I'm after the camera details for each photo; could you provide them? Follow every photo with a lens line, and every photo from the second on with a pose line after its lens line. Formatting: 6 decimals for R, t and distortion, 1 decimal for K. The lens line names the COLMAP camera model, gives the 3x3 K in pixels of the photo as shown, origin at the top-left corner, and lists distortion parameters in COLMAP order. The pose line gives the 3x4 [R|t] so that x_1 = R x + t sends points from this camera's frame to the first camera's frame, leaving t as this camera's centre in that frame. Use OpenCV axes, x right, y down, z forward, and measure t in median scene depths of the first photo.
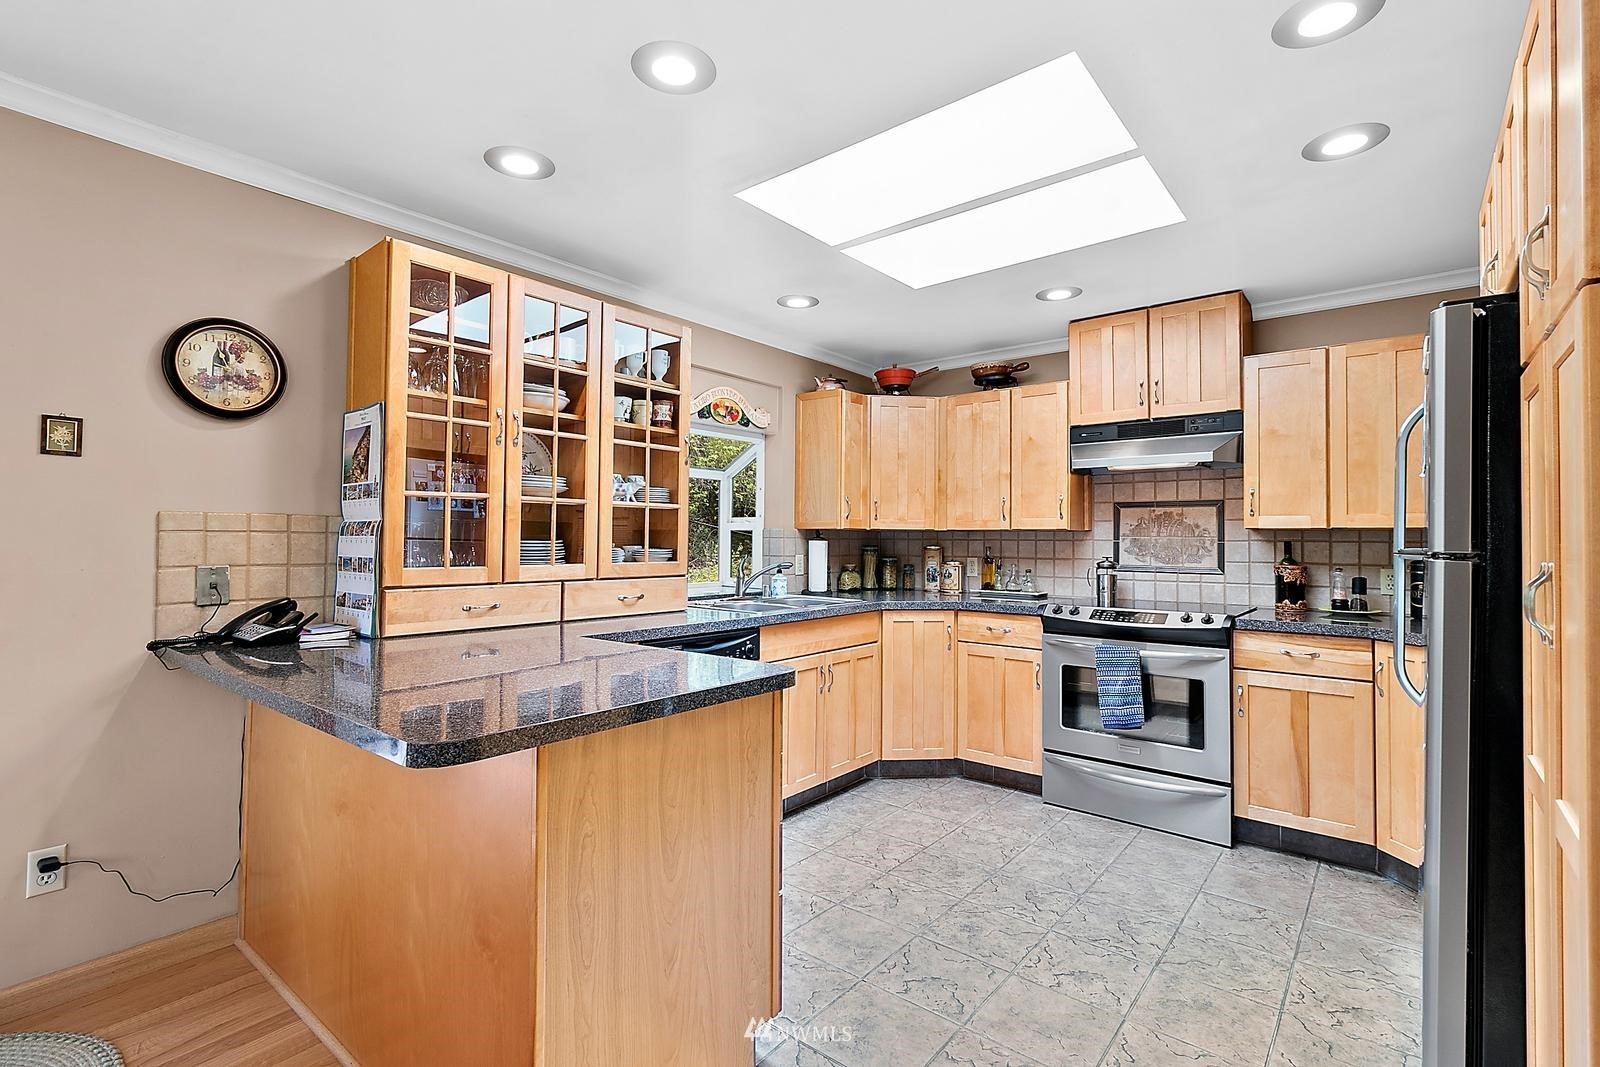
lens RADIAL K [[739.1, 0, 799.4], [0, 739.1, 522.5], [0, 0, 1]] dist [0.001904, 0.000351]
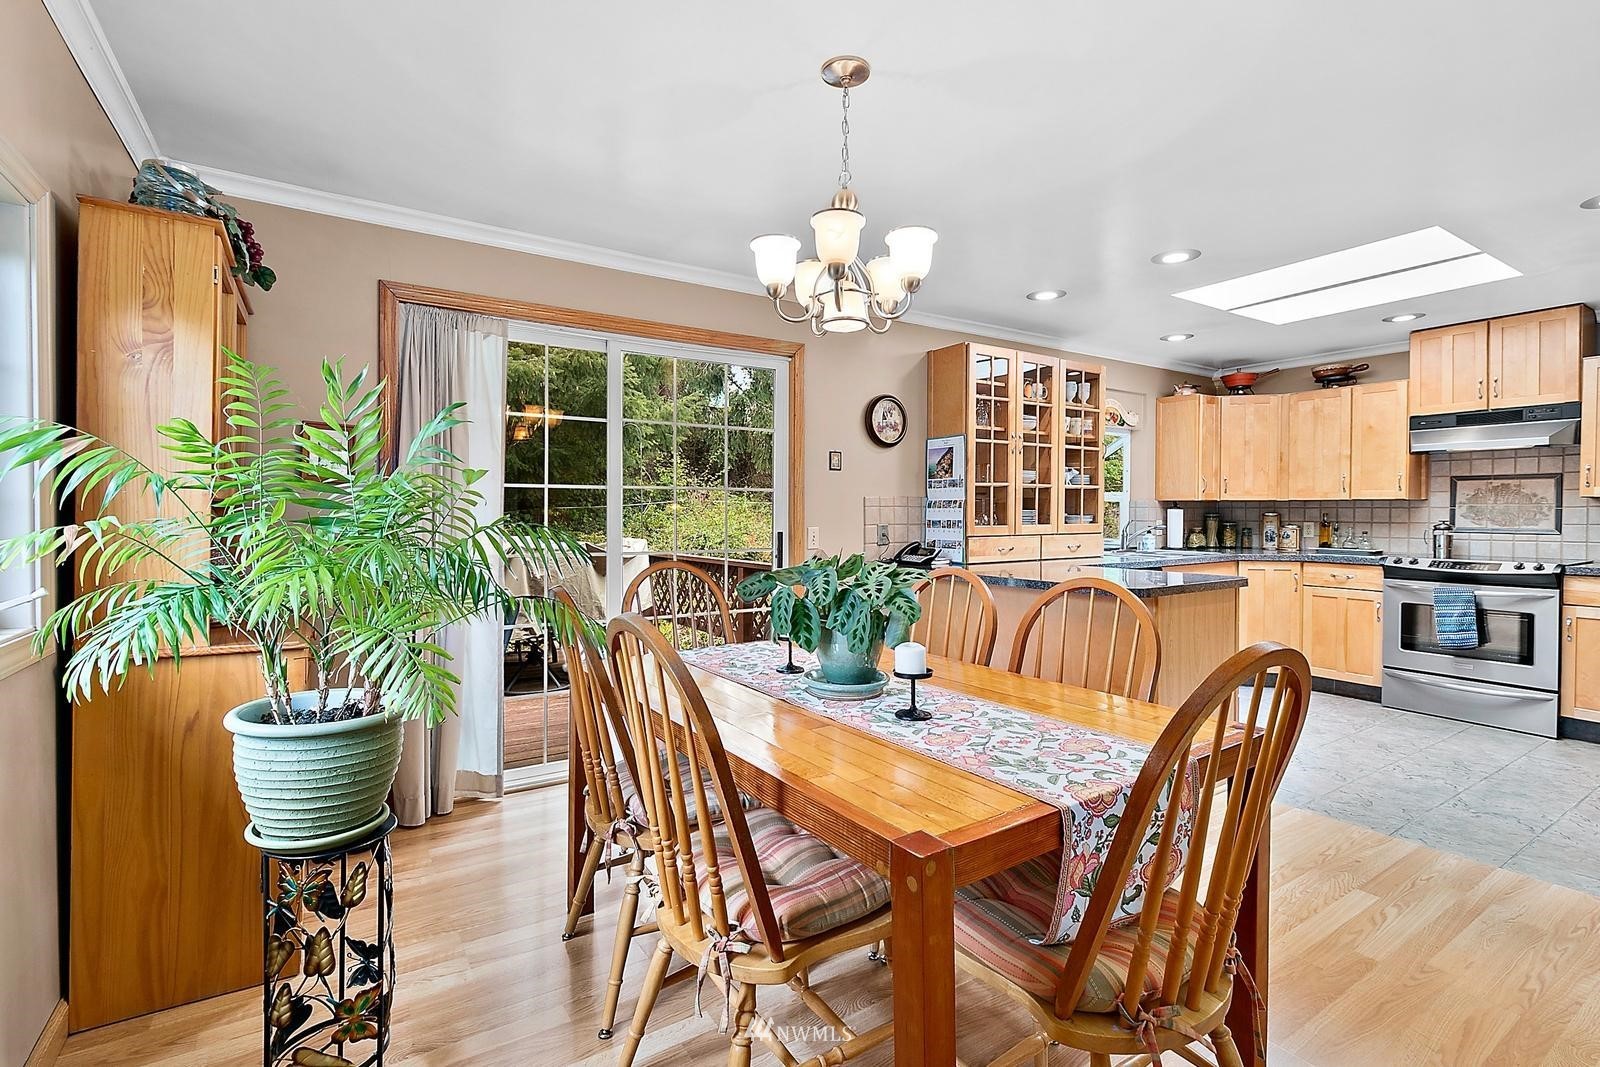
lens RADIAL K [[739.1, 0, 798.7], [0, 739.1, 523.4], [0, 0, 1]] dist [0.001904, 0.000351]
pose [[0.952937, -0.001360, -0.303166, -0.291926], [0.014070, 0.999111, 0.039746, -0.016431], [0.302843, -0.042141, 0.952108, -0.625948]]
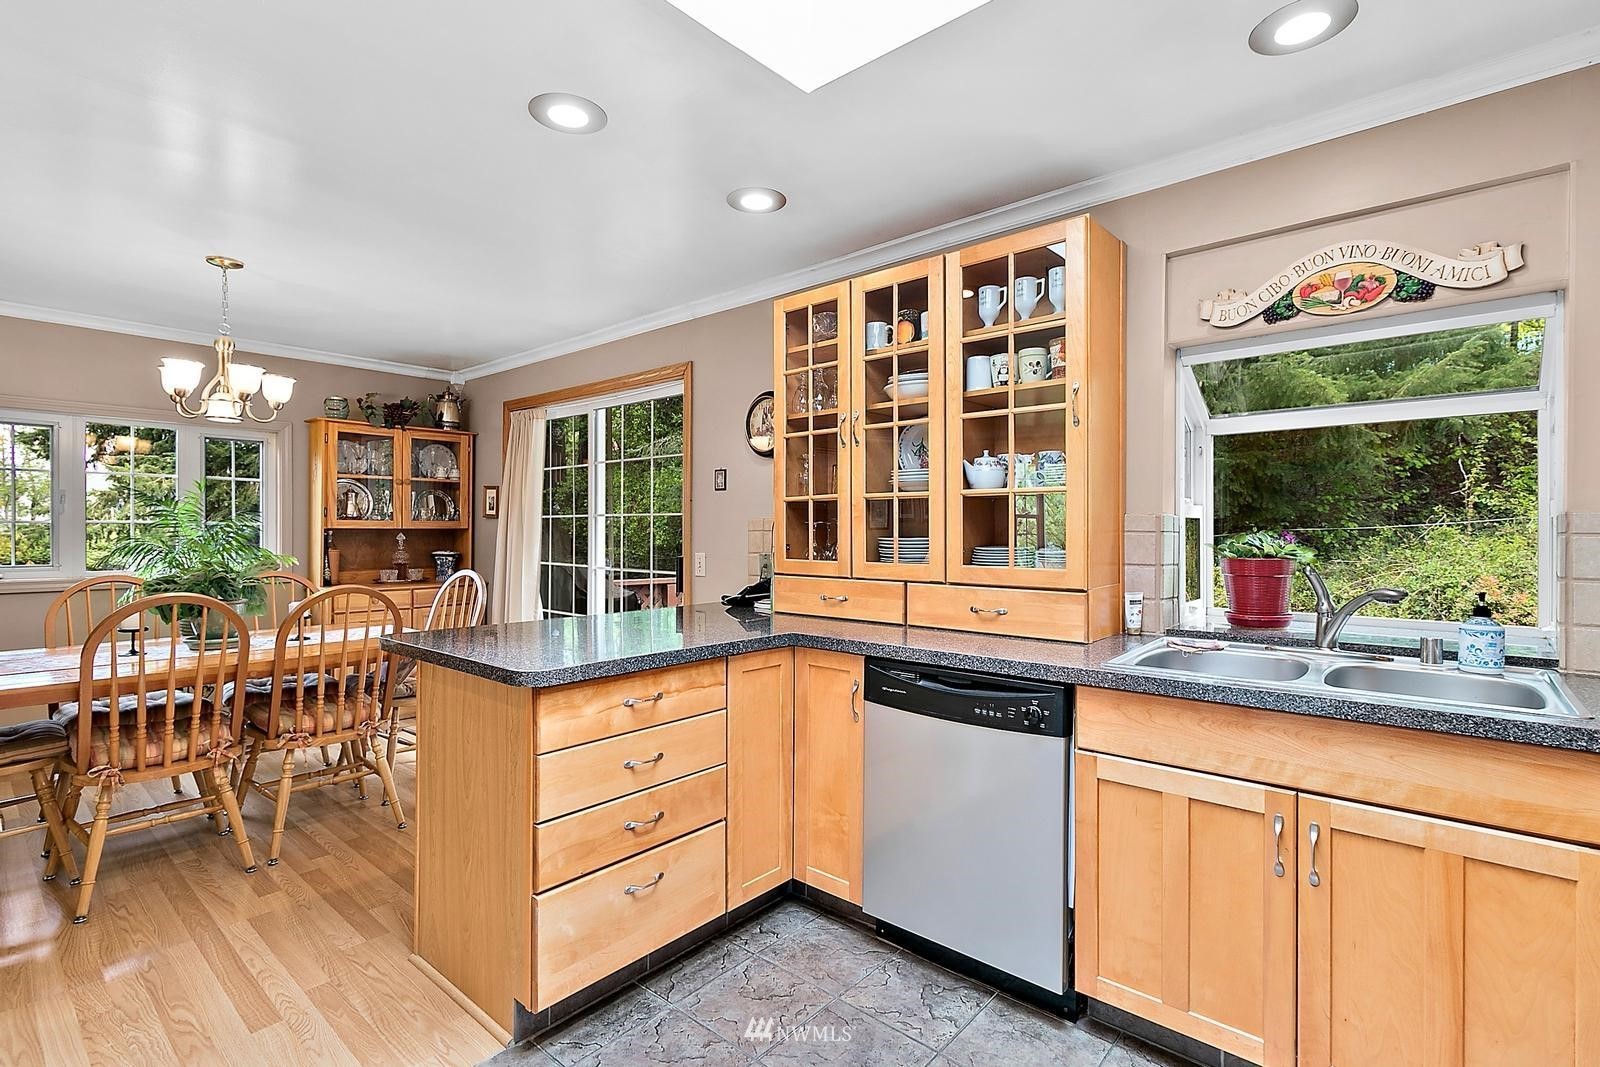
lens RADIAL K [[739.1, 0, 810.3], [0, 739.1, 533.7], [0, 0, 1]] dist [0.001904, 0.000351]
pose [[-0.019855, -0.000247, -0.999803, 0.529986], [0.024140, 0.999708, -0.000727, 0.014857], [0.999511, -0.024150, -0.019843, 0.785647]]
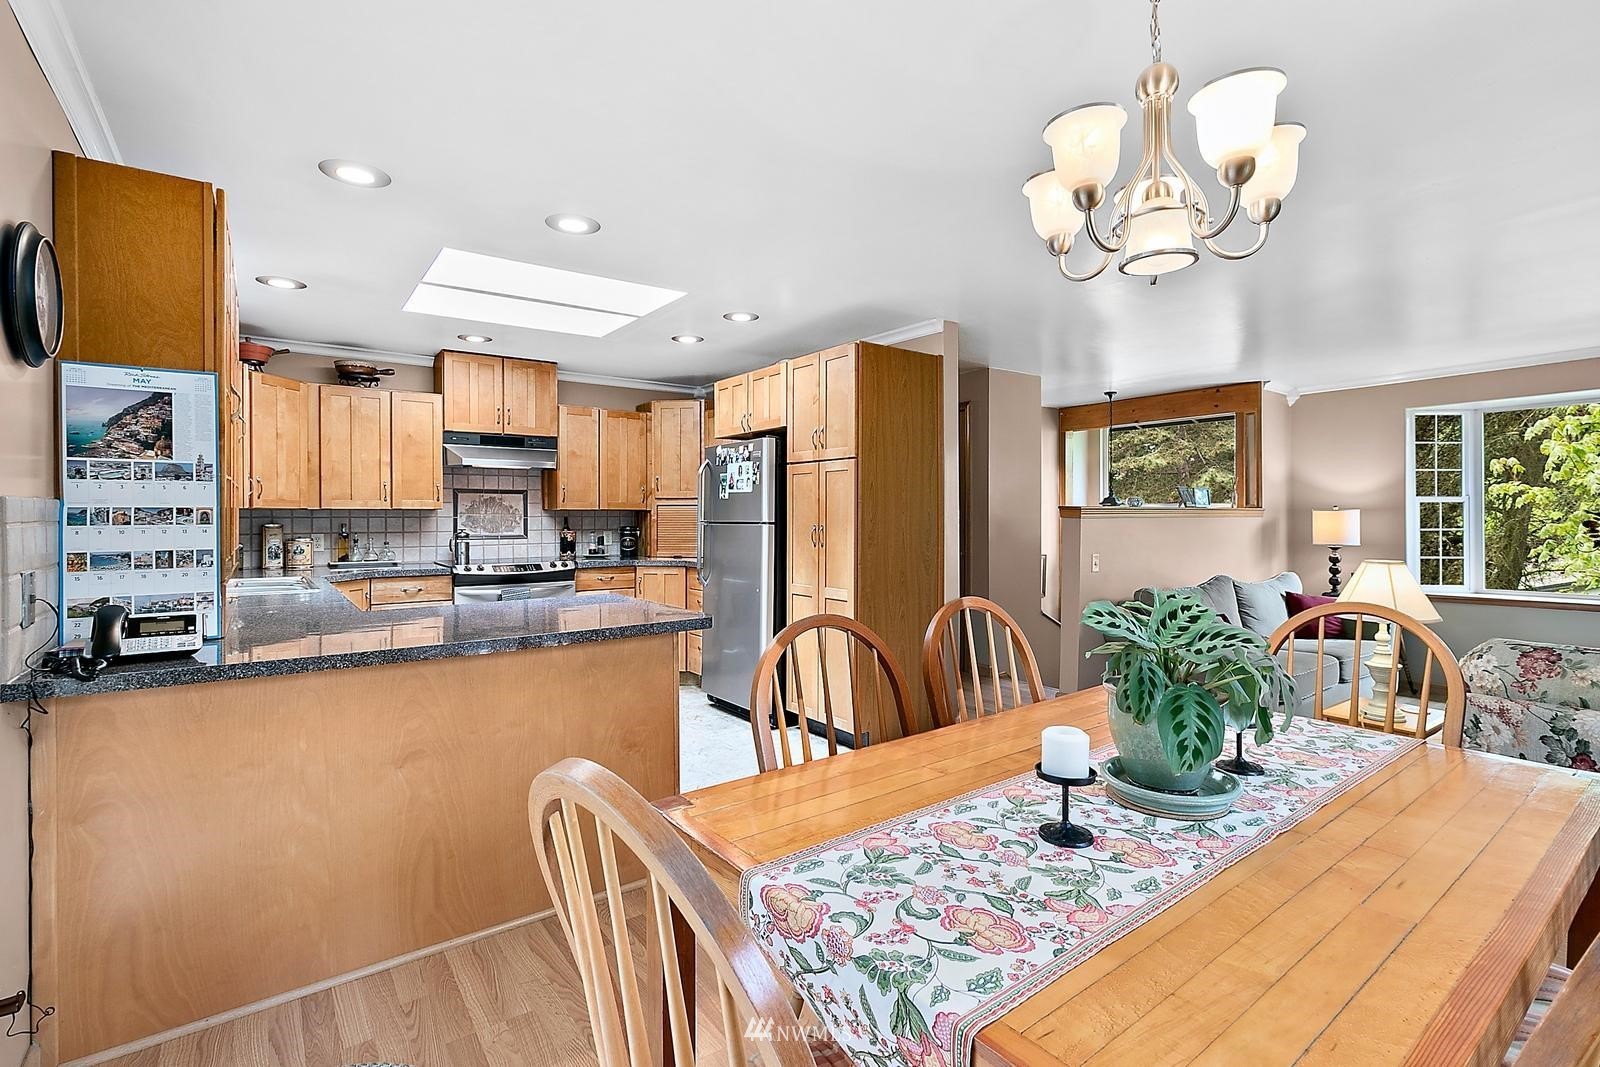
lens RADIAL K [[739.1, 0, 797.8], [0, 739.1, 522.0], [0, 0, 1]] dist [0.001904, 0.000351]
pose [[0.252899, -0.017571, 0.967333, -0.904739], [-0.021709, 0.999480, 0.023830, -0.015535], [-0.967249, -0.027027, 0.252386, 0.070475]]
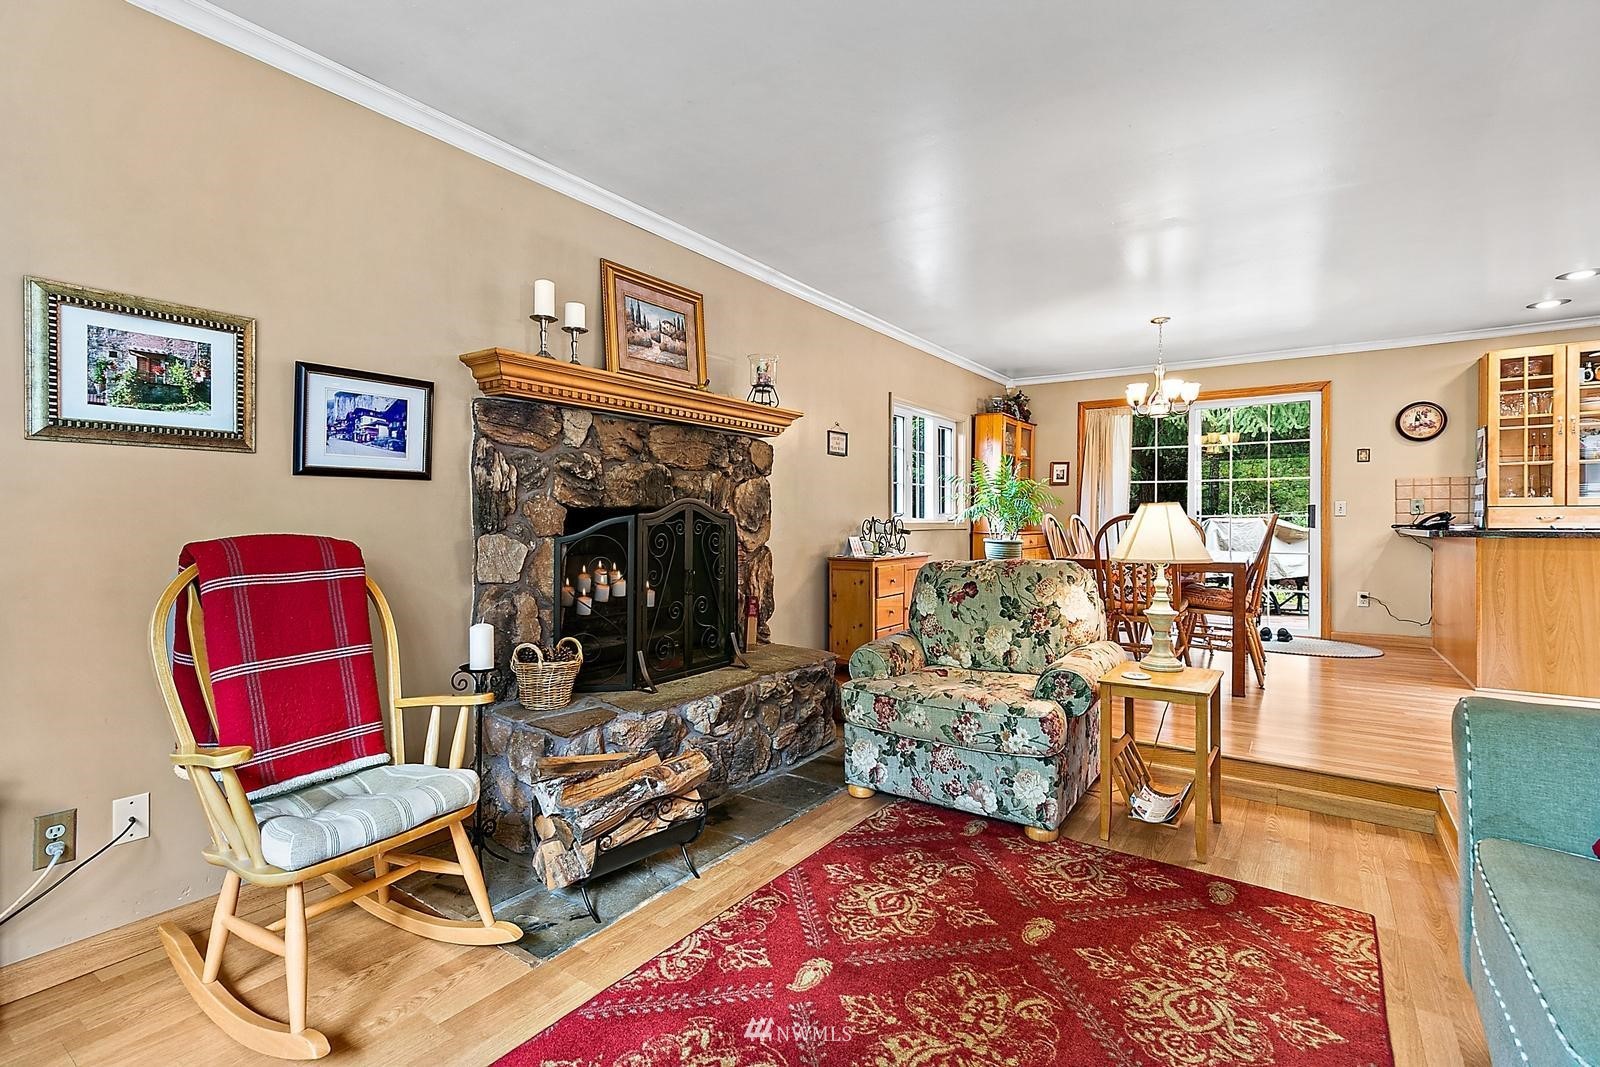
lens RADIAL K [[739.1, 0, 796.3], [0, 739.1, 524.1], [0, 0, 1]] dist [0.001904, 0.000351]
pose [[0.085781, -0.000403, -0.996314, 1.110702], [0.028890, 0.999580, 0.002083, 0.055004], [0.995895, -0.028963, 0.085757, -0.962017]]
